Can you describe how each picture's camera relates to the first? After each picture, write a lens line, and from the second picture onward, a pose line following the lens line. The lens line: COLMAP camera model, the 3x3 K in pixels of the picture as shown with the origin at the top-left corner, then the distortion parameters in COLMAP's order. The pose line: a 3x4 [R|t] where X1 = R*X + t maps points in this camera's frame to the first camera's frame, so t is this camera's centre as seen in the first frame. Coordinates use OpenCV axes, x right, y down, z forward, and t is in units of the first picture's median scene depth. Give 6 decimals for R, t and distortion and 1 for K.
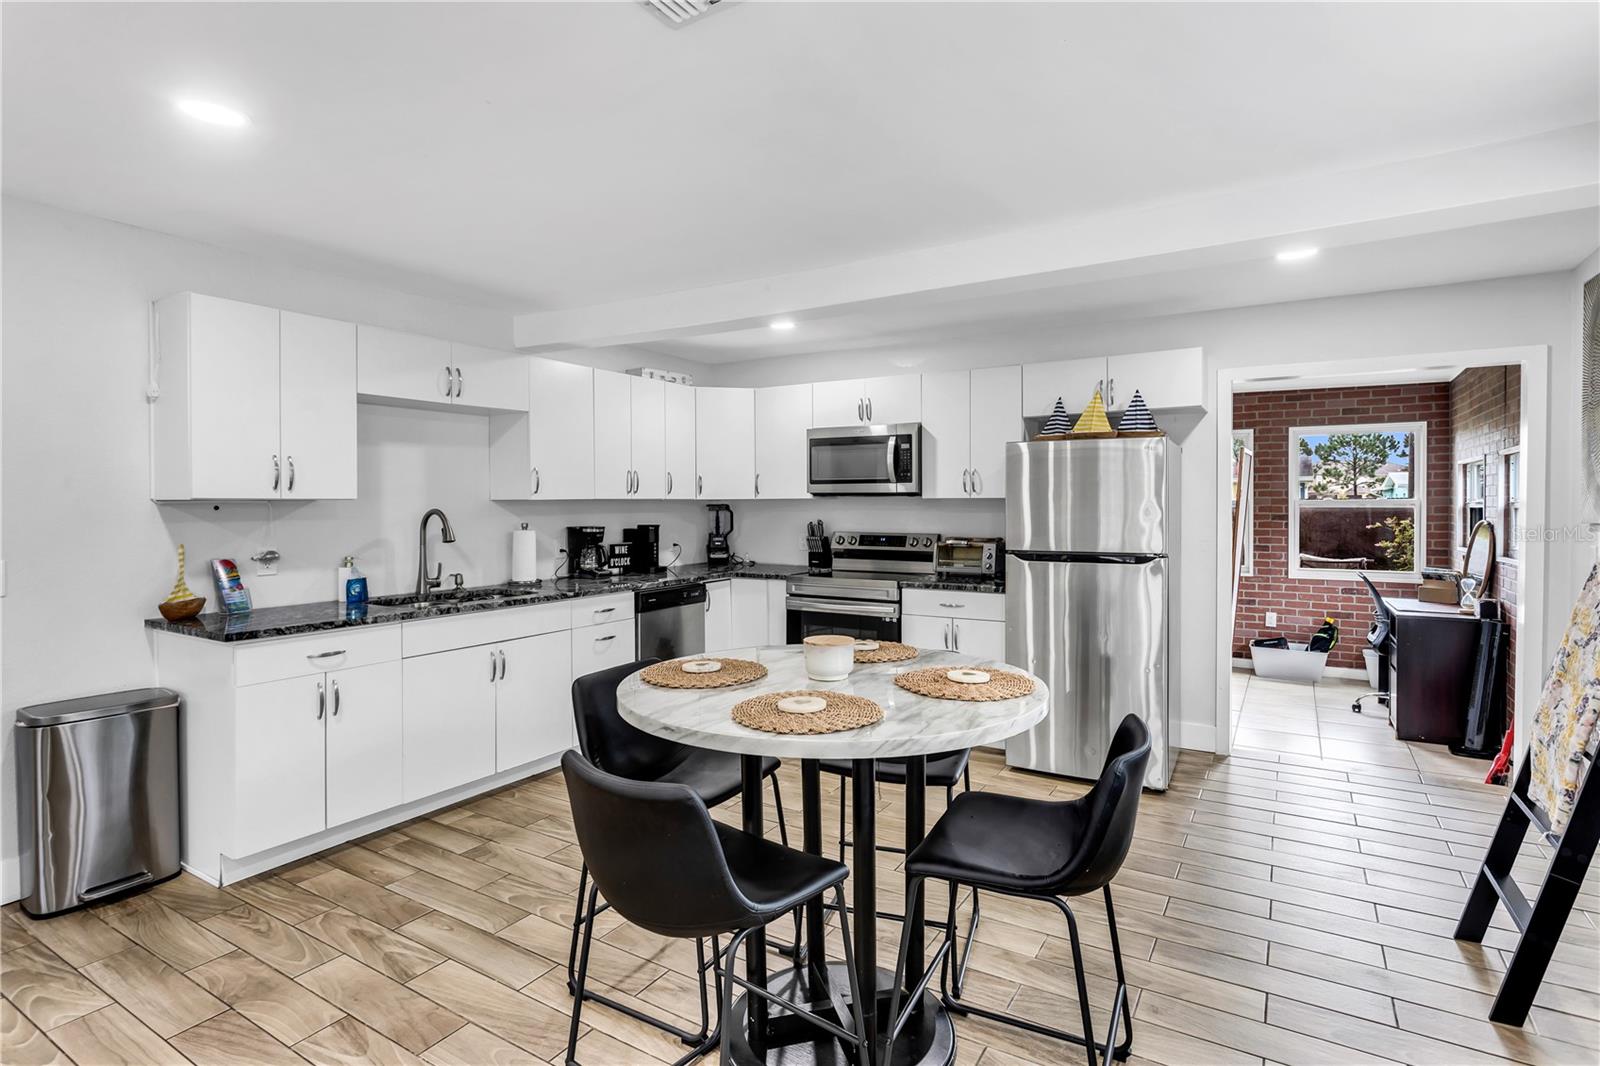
lens RADIAL K [[806.9, 0, 784.3], [0, 806.9, 512.2], [0, 0, 1]] dist [-0.012529, 0.003952]
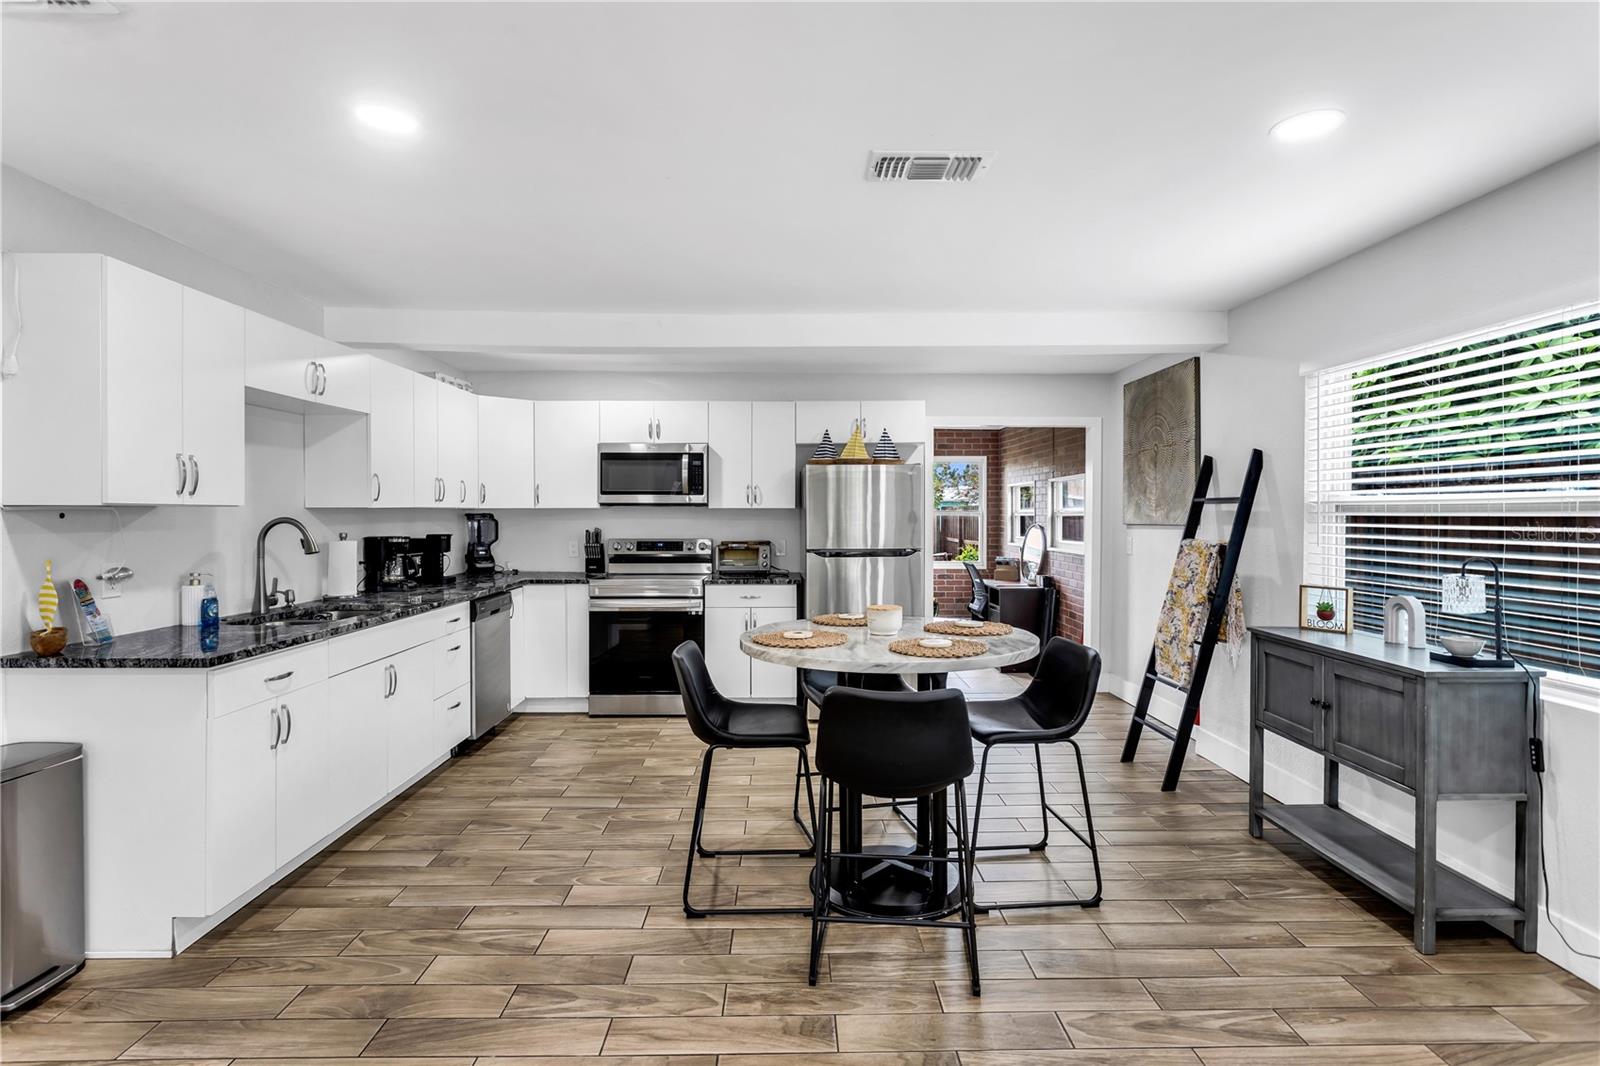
lens RADIAL K [[806.9, 0, 795.3], [0, 806.9, 518.6], [0, 0, 1]] dist [-0.012529, 0.003952]
pose [[0.844006, -0.002131, 0.536330, -0.356524], [0.004984, 0.999980, -0.003871, 0.003088], [-0.536311, 0.005941, 0.844000, -0.050166]]
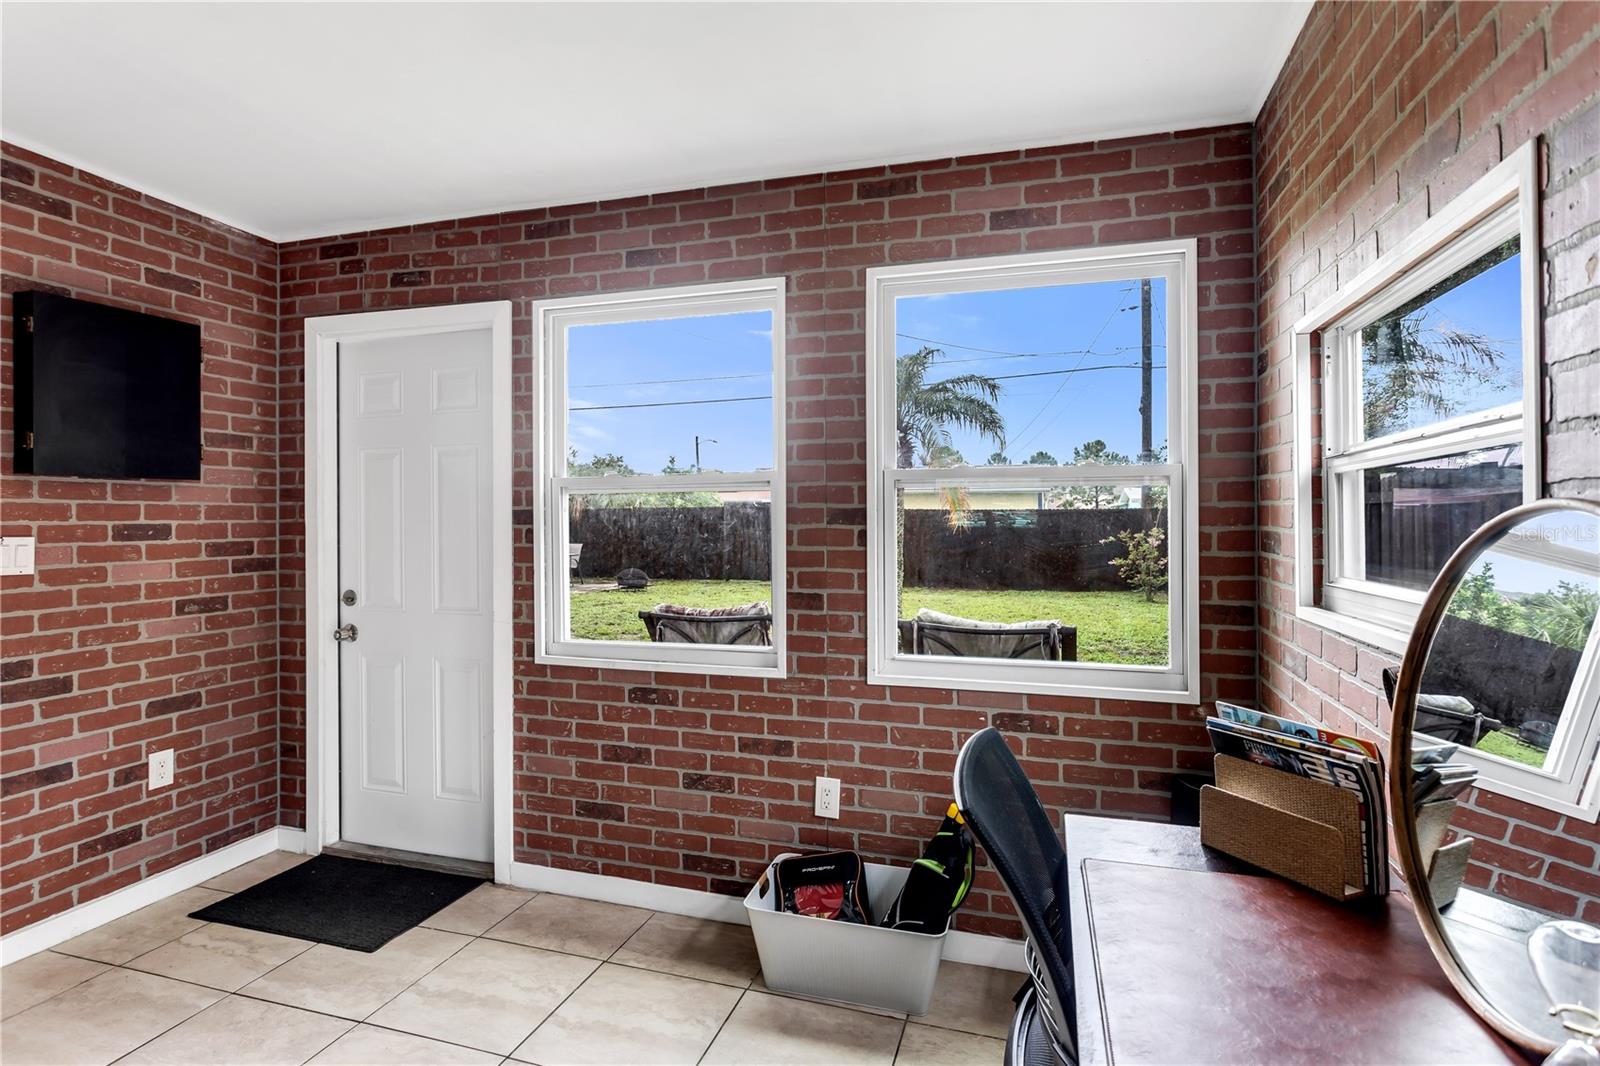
lens RADIAL K [[806.9, 0, 794.9], [0, 806.9, 516.4], [0, 0, 1]] dist [-0.012529, 0.003952]
pose [[0.967455, 0.003517, 0.253017, 0.730746], [0.000472, 0.999877, -0.015704, 0.017612], [-0.253041, 0.015312, 0.967334, 0.950354]]
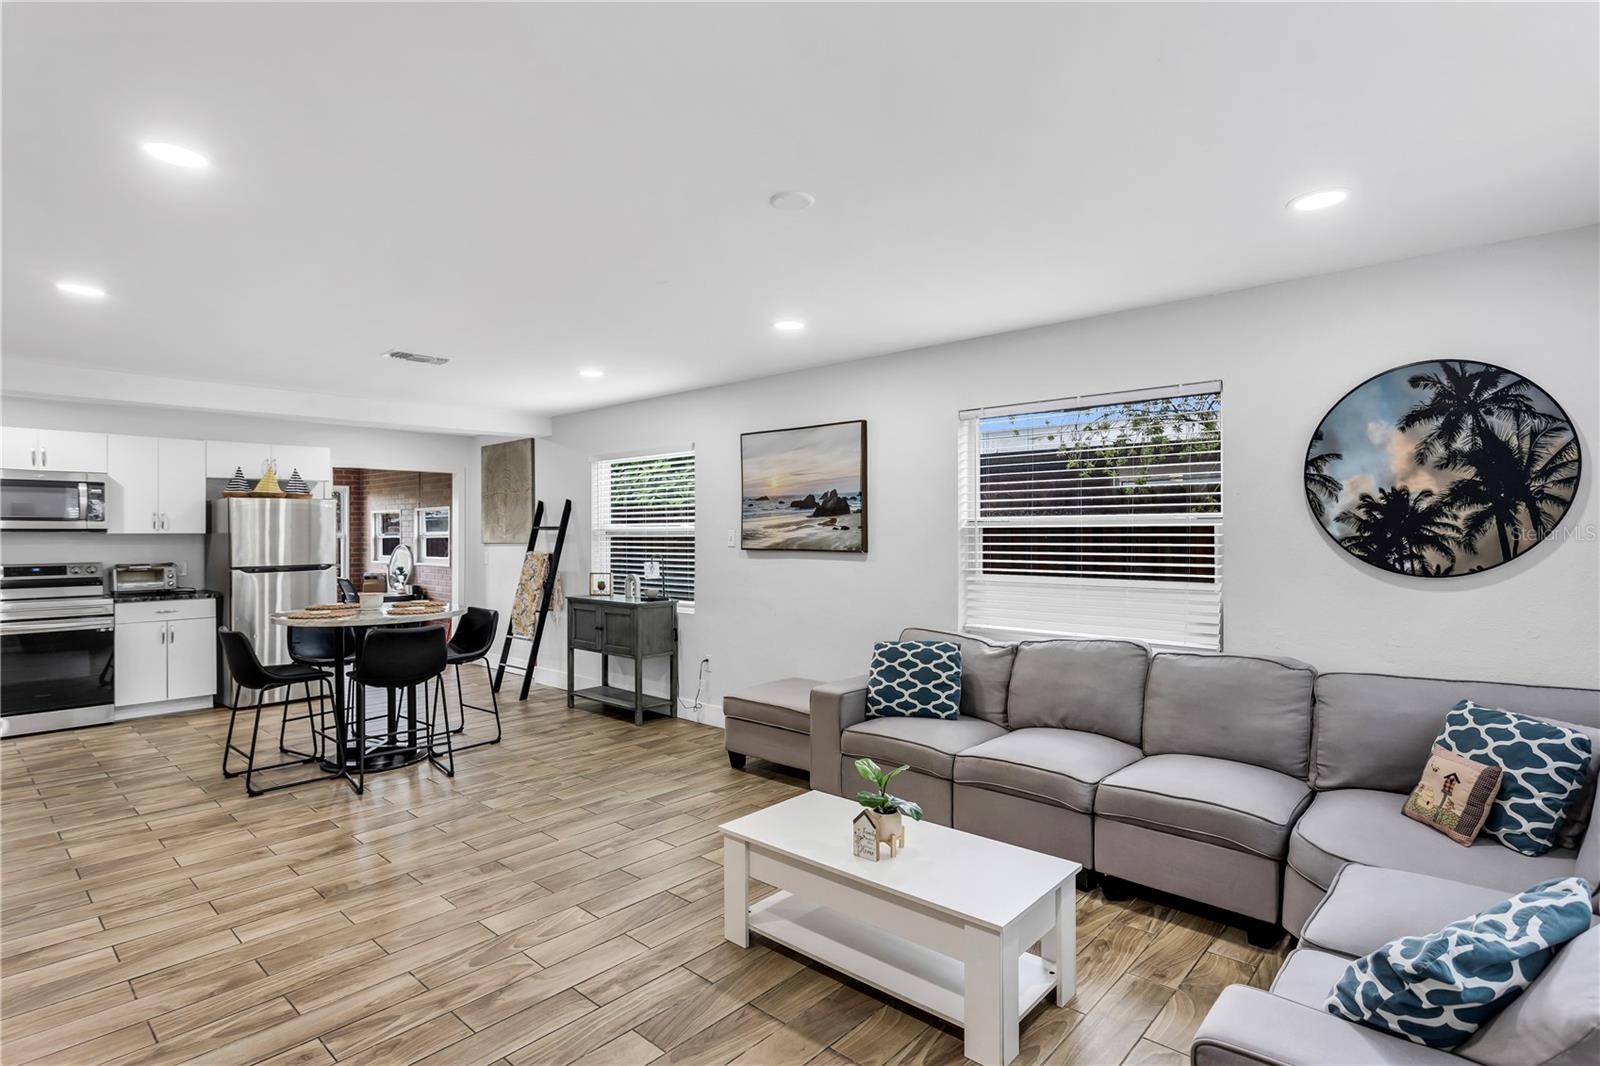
lens RADIAL K [[806.9, 0, 794.0], [0, 806.9, 531.6], [0, 0, 1]] dist [-0.012529, 0.003952]
pose [[0.194695, 0.001812, 0.980862, -0.858931], [0.015636, 0.999865, -0.004951, 0.002934], [-0.980739, 0.016300, 0.194641, -0.289721]]
